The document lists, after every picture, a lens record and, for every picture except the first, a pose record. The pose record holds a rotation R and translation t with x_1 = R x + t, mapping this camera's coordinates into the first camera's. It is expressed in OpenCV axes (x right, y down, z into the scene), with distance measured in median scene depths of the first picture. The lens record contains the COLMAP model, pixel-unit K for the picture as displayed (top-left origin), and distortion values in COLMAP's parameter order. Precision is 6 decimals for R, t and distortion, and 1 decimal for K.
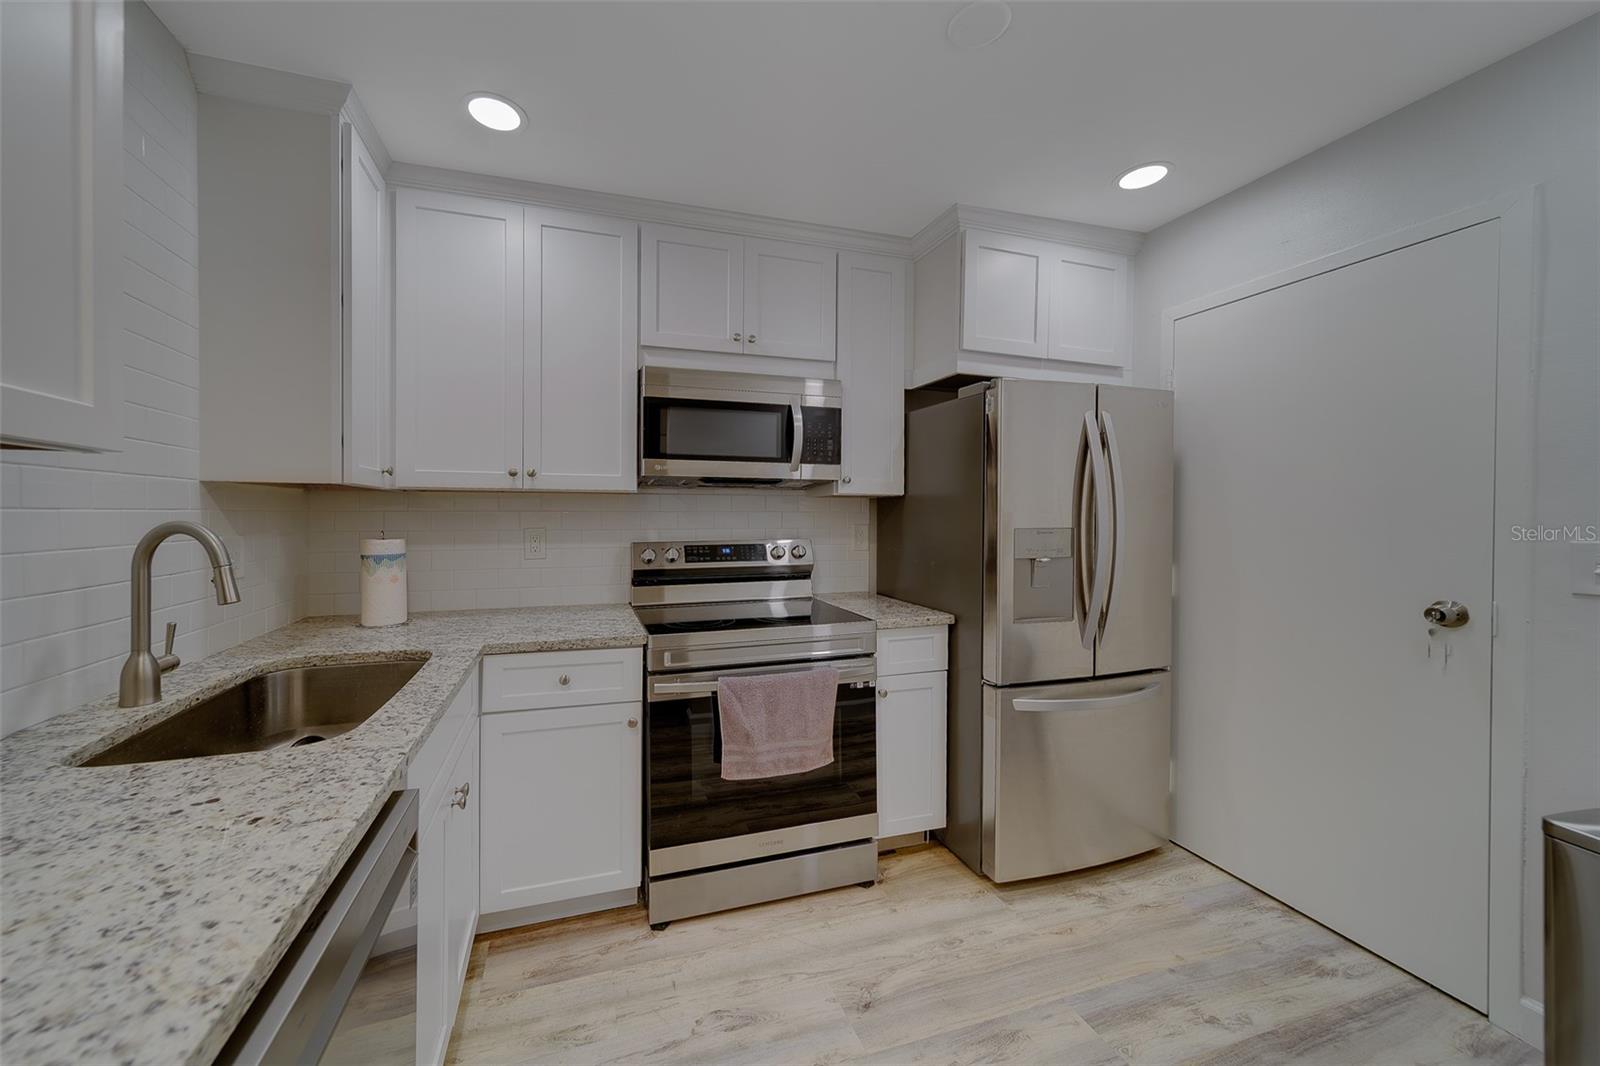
lens RADIAL K [[575.7, 0, 770.7], [0, 575.7, 521.2], [0, 0, 1]] dist [0.000351, 0.000037]
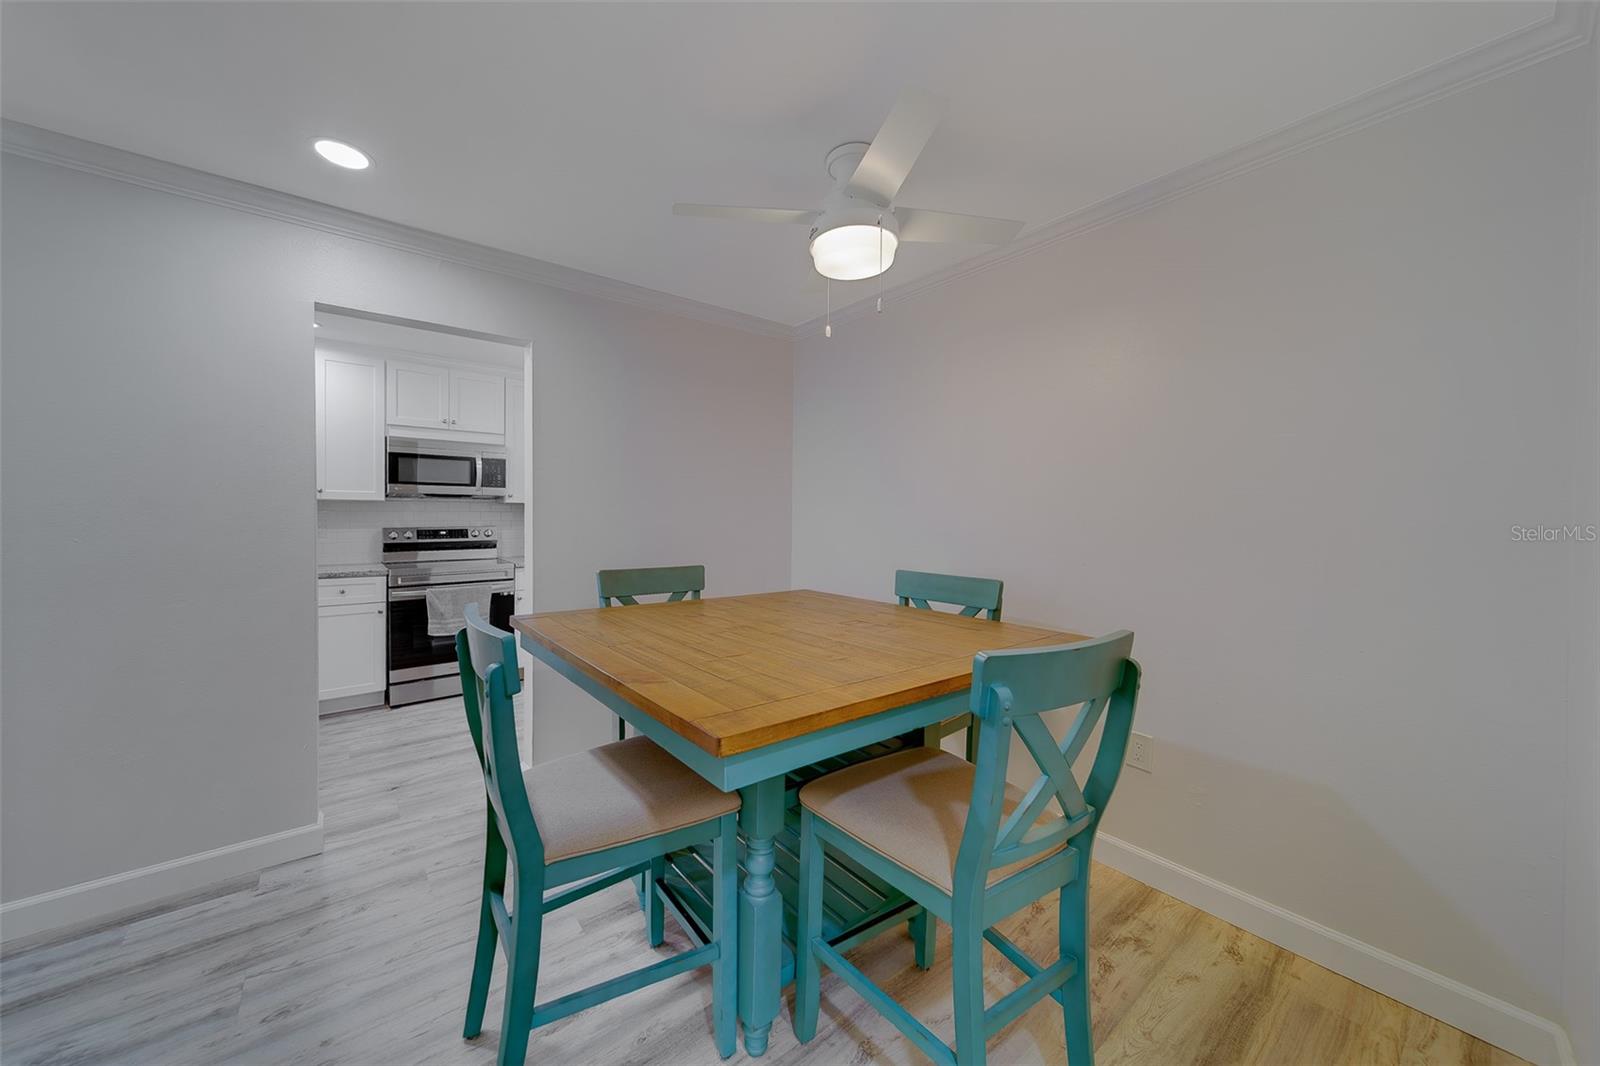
lens RADIAL K [[587.9, 0, 775.6], [0, 587.9, 527.3], [0, 0, 1]] dist [0.001996, 0.000355]
pose [[0.947378, 0.000666, 0.320116, 0.389548], [-0.005386, 0.999889, 0.013859, 0.003478], [-0.320071, -0.014854, 0.947277, -1.327658]]
